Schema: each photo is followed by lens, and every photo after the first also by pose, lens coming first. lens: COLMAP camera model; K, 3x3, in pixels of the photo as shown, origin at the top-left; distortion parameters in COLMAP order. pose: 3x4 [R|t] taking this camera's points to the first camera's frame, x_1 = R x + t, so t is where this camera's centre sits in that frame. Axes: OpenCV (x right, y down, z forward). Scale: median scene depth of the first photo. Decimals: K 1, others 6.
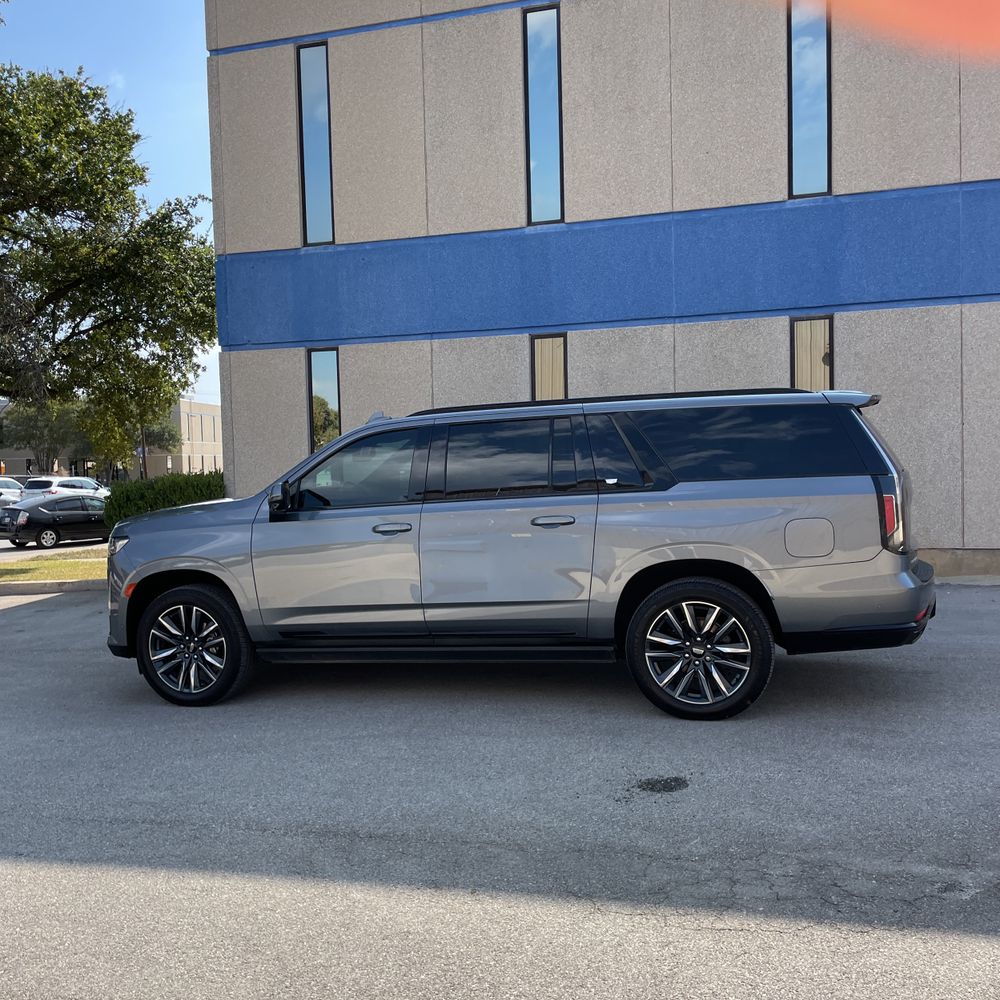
lens RADIAL K [[991.4, 0, 500.0], [0, 991.4, 500.0], [0, 0, 1]] dist [0.074572, -0.116544]
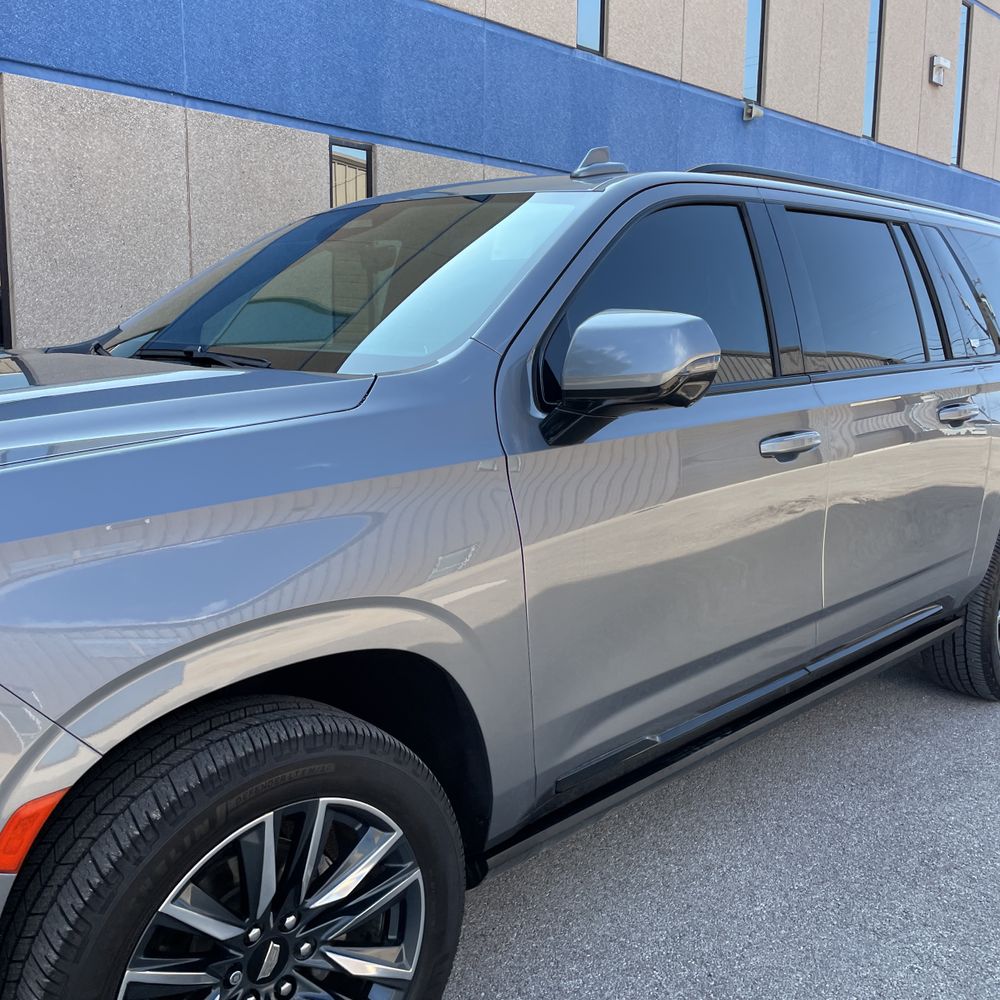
lens RADIAL K [[991.4, 0, 500.0], [0, 991.4, 500.0], [0, 0, 1]] dist [0.074572, -0.116544]
pose [[0.499960, -0.094798, 0.860845, -0.314728], [0.006960, 0.994399, 0.105463, 0.004565], [-0.866021, -0.046736, 0.497819, 0.538796]]
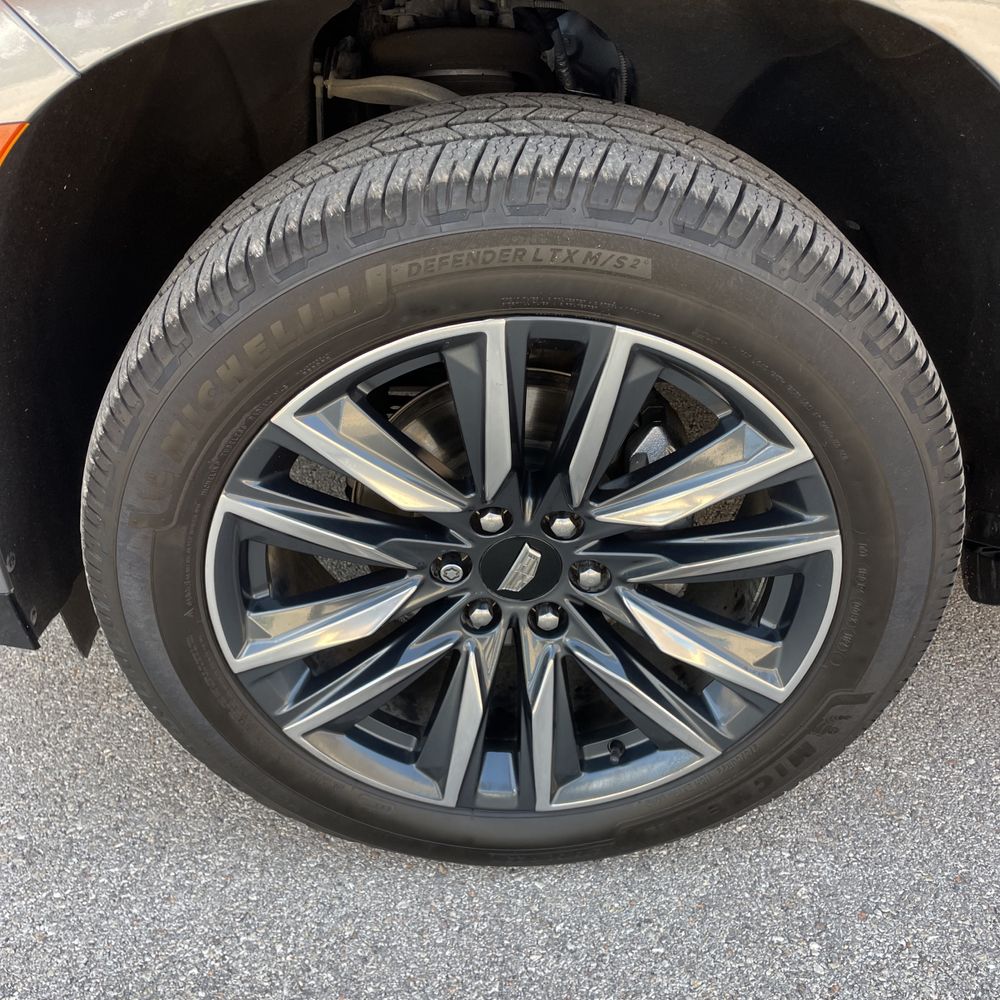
lens RADIAL K [[991.4, 0, 500.0], [0, 991.4, 500.0], [0, 0, 1]] dist [0.074572, -0.116544]
pose [[0.956453, -0.135706, 0.258423, -0.226184], [-0.018735, 0.854981, 0.518320, 0.040922], [-0.291286, -0.500591, 0.815206, 0.575422]]
